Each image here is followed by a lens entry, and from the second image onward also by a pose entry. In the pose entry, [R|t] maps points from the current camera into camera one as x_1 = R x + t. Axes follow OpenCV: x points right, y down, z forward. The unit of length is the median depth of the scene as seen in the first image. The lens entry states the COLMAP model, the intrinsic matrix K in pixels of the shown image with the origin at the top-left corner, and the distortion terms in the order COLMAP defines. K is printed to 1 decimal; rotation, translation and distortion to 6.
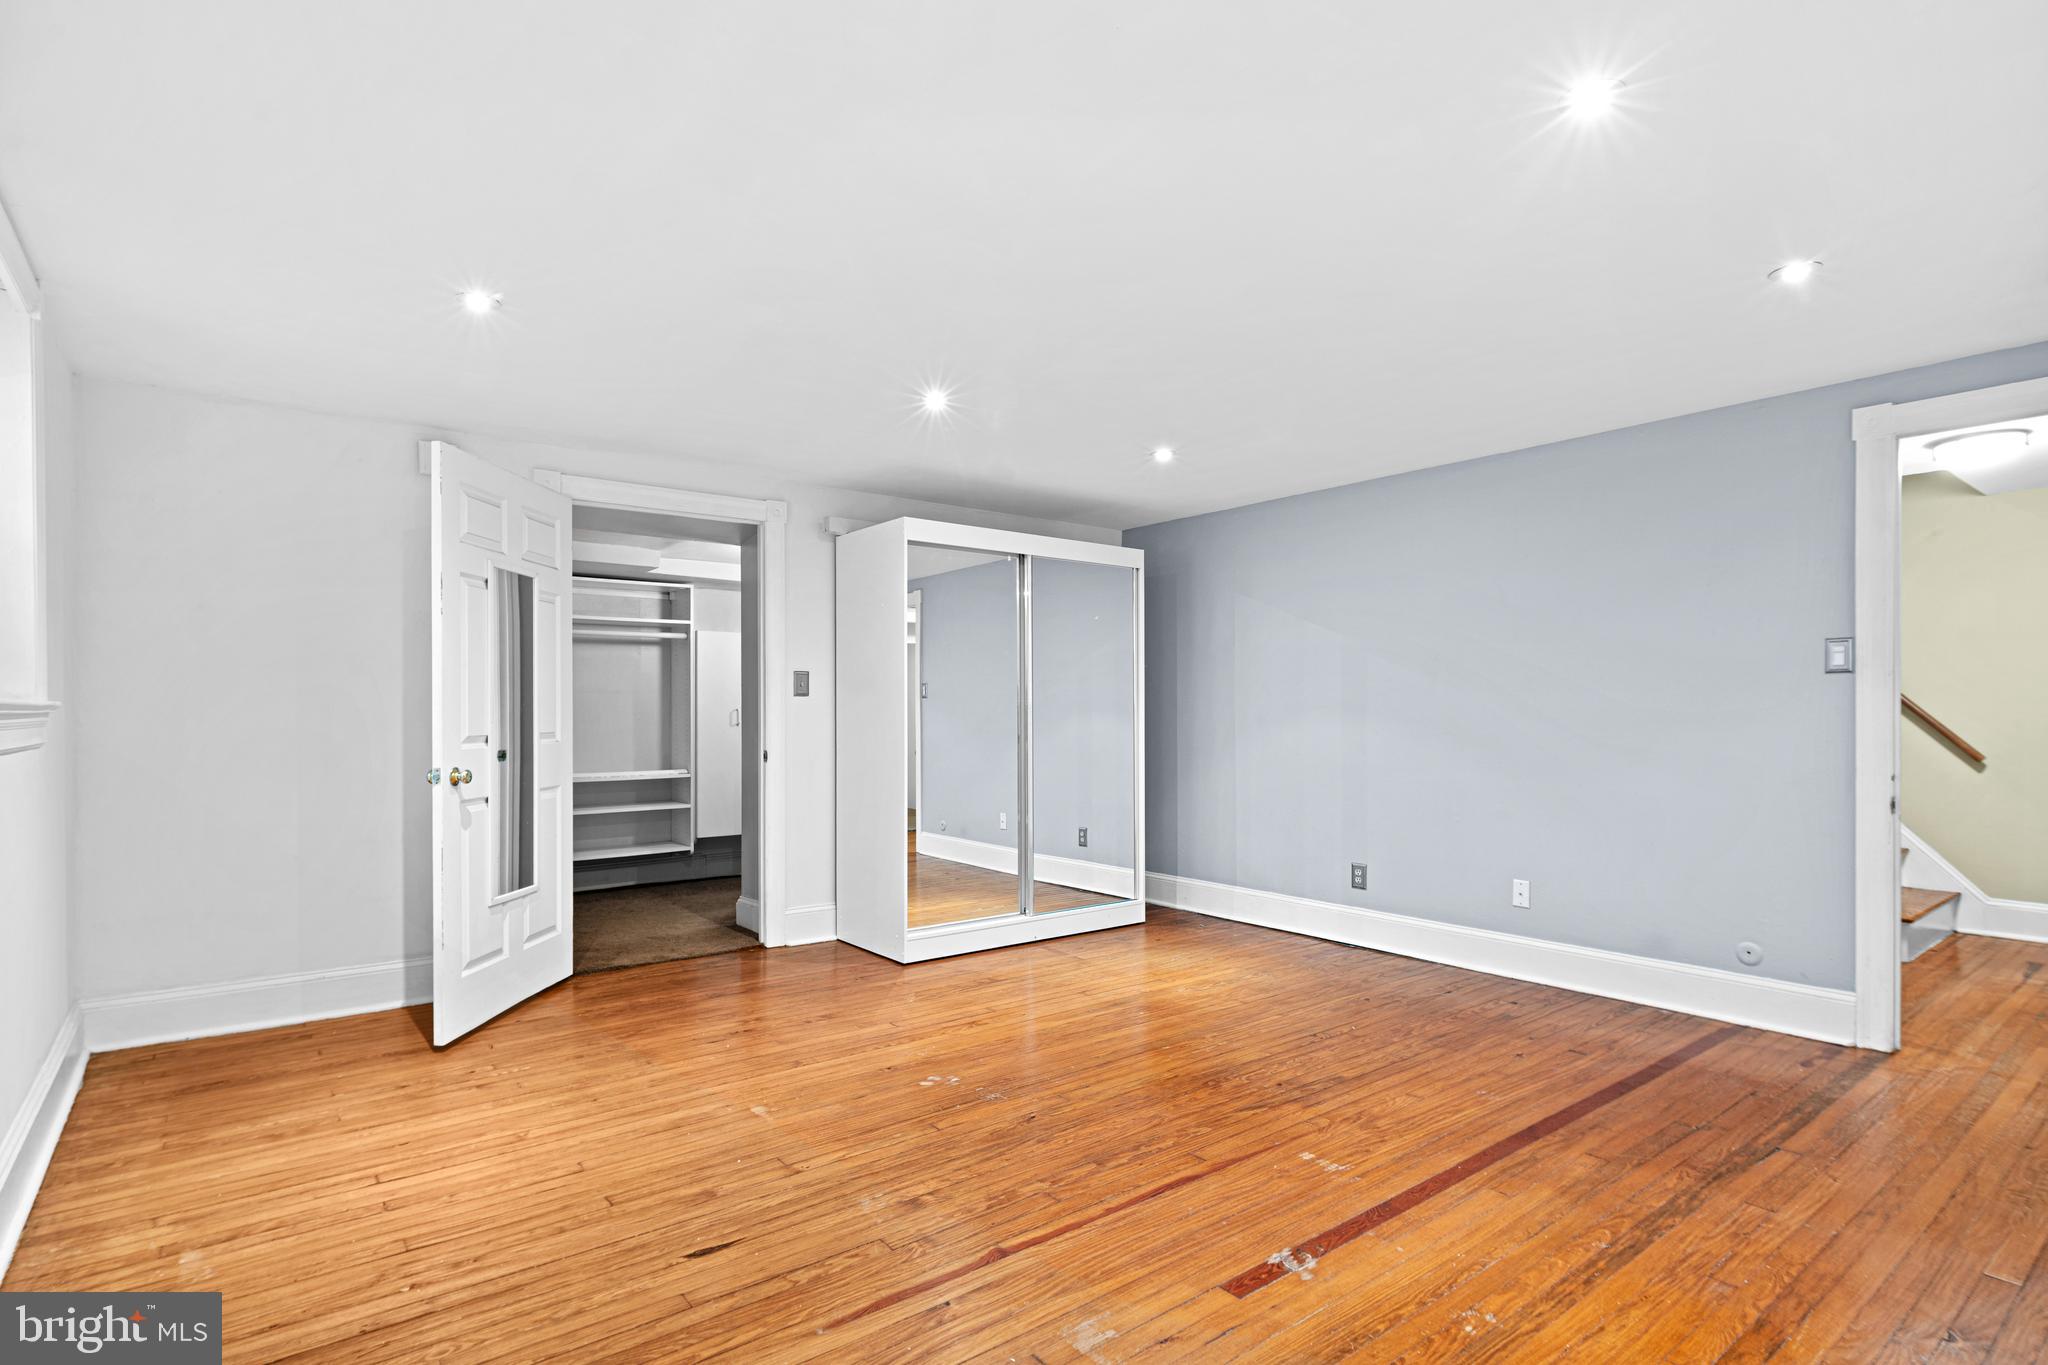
lens RADIAL K [[1019.5, 0, 1035.5], [0, 1019.5, 713.8], [0, 0, 1]] dist [-0.001188, -0.000092]
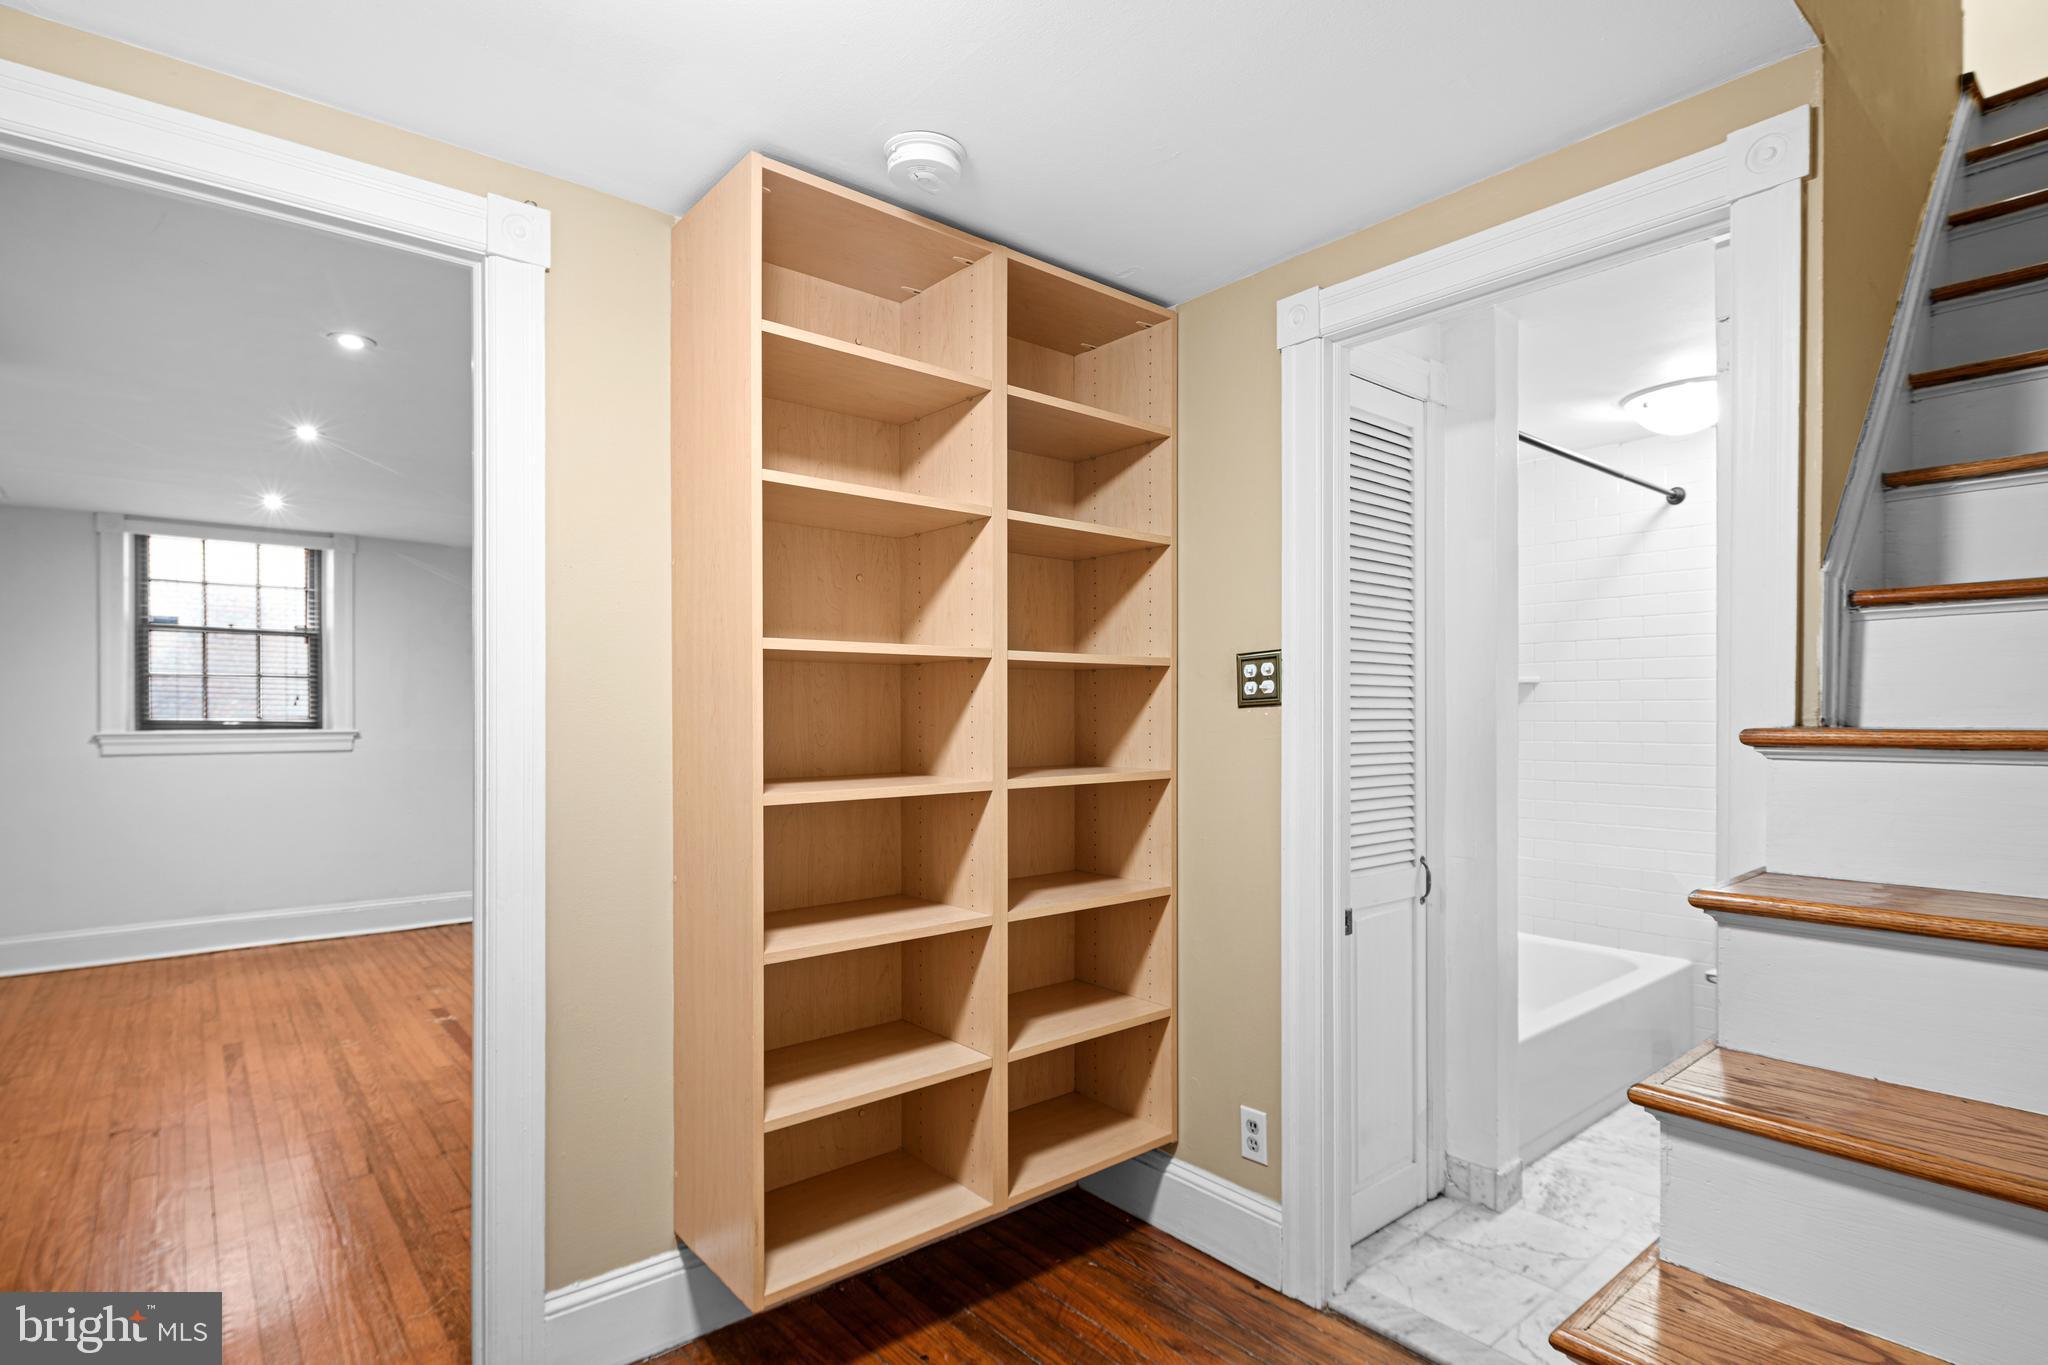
lens RADIAL K [[1019.5, 0, 1035.5], [0, 1019.5, 713.8], [0, 0, 1]] dist [-0.001188, -0.000092]
pose [[0.033548, 0.003121, -0.999432, 1.722162], [-0.001644, 0.999994, 0.003068, -0.054681], [0.999436, 0.001540, 0.033553, 1.571355]]
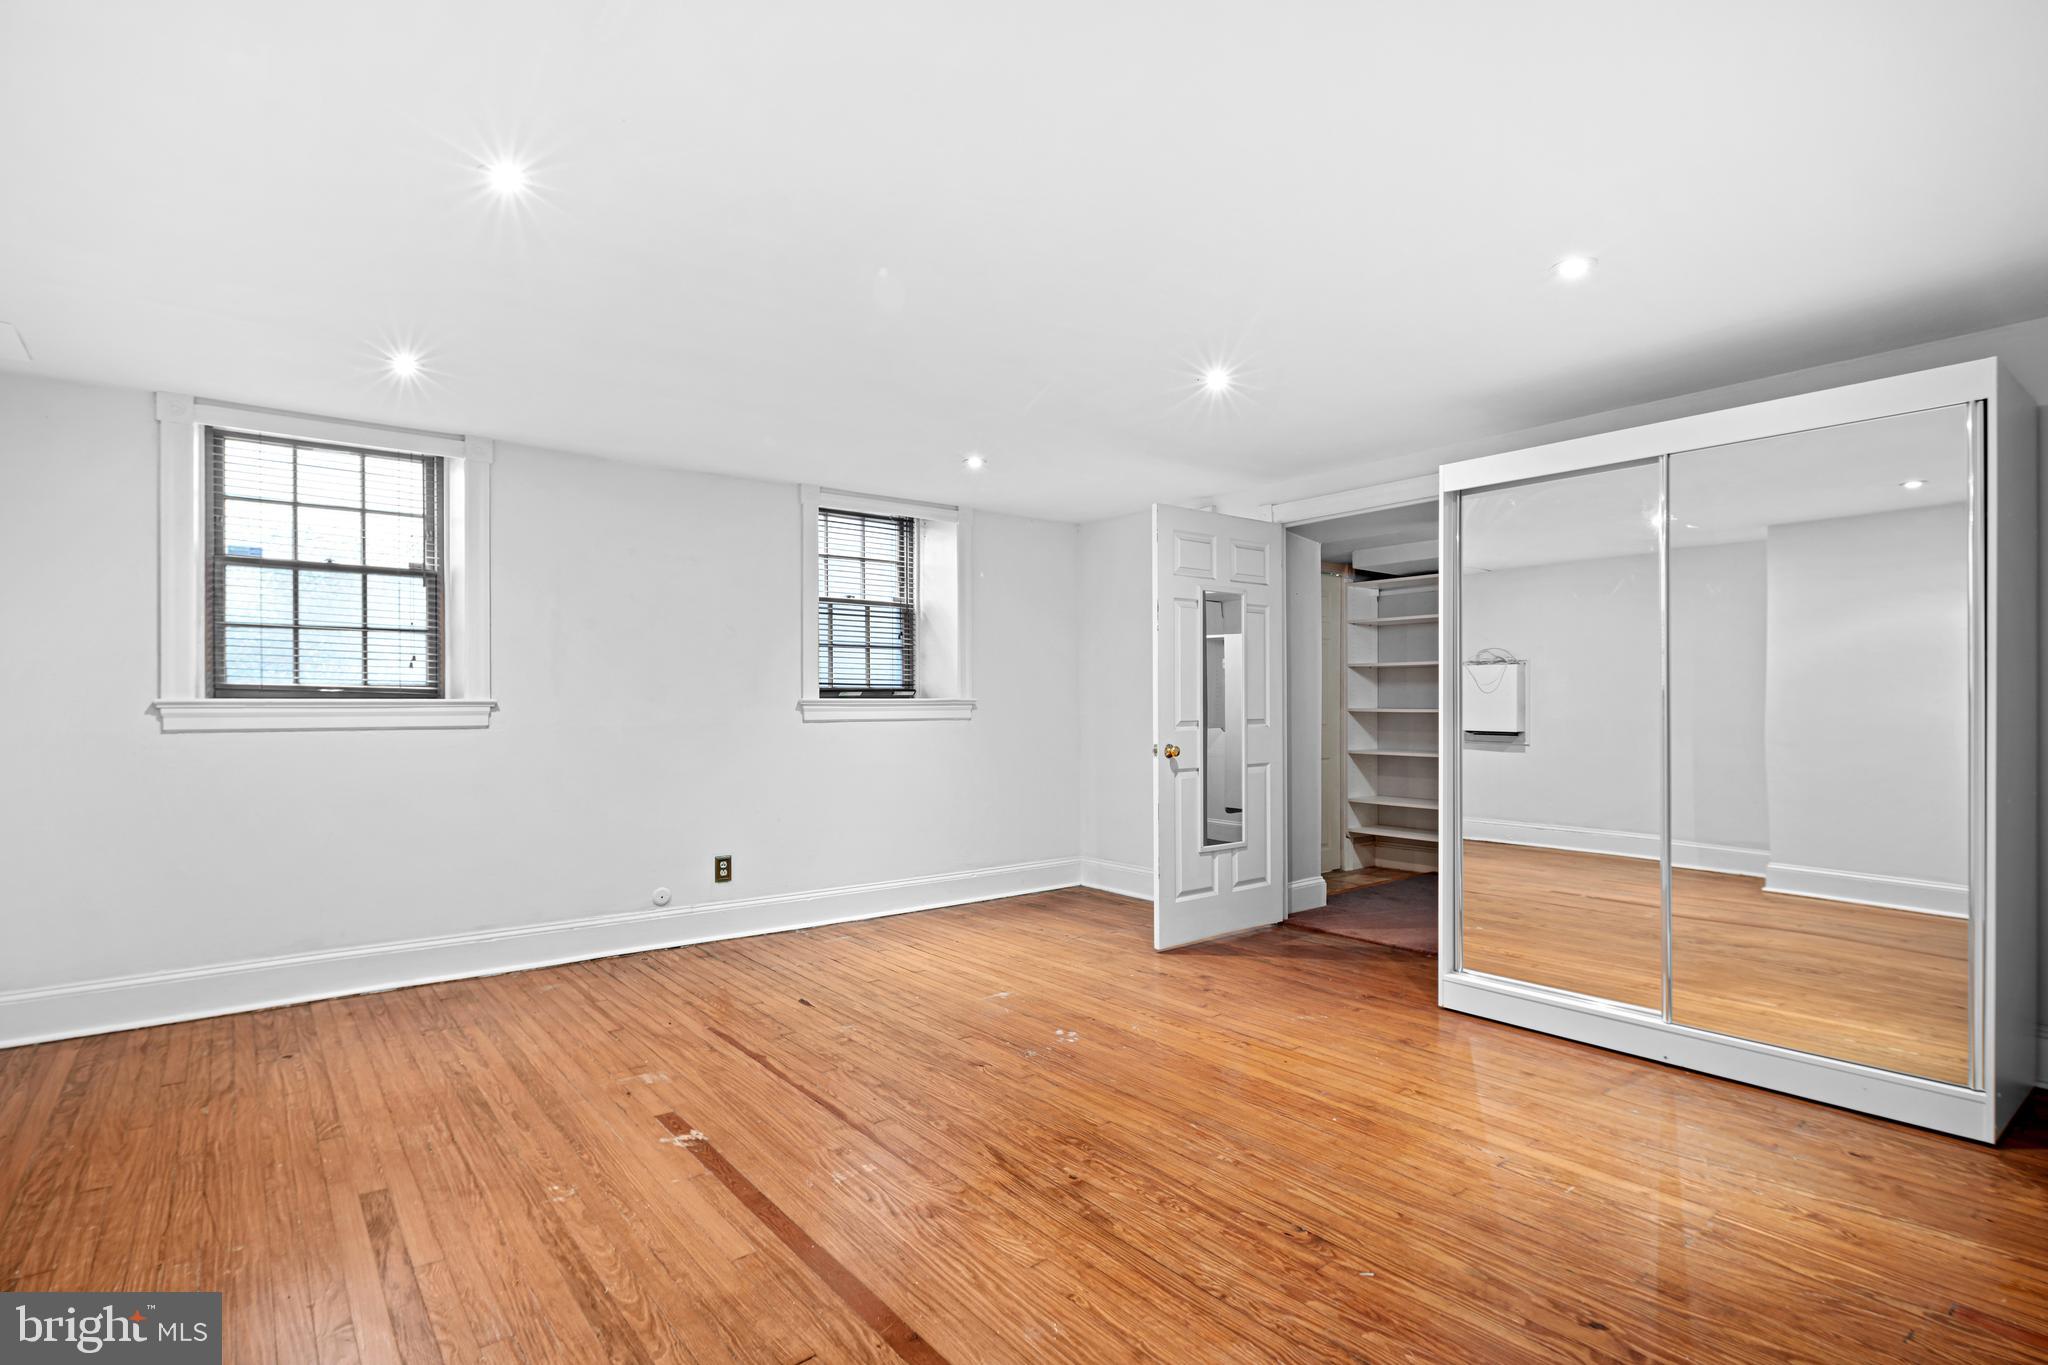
lens RADIAL K [[1006.7, 0, 1022.3], [0, 1006.7, 700.8], [0, 0, 1]] dist [0.000080, -0.000400]
pose [[0.003555, -0.000582, -0.999994, 1.141926], [-0.000849, 0.999999, -0.000585, -0.010478], [0.999993, 0.000851, 0.003555, 1.062040]]
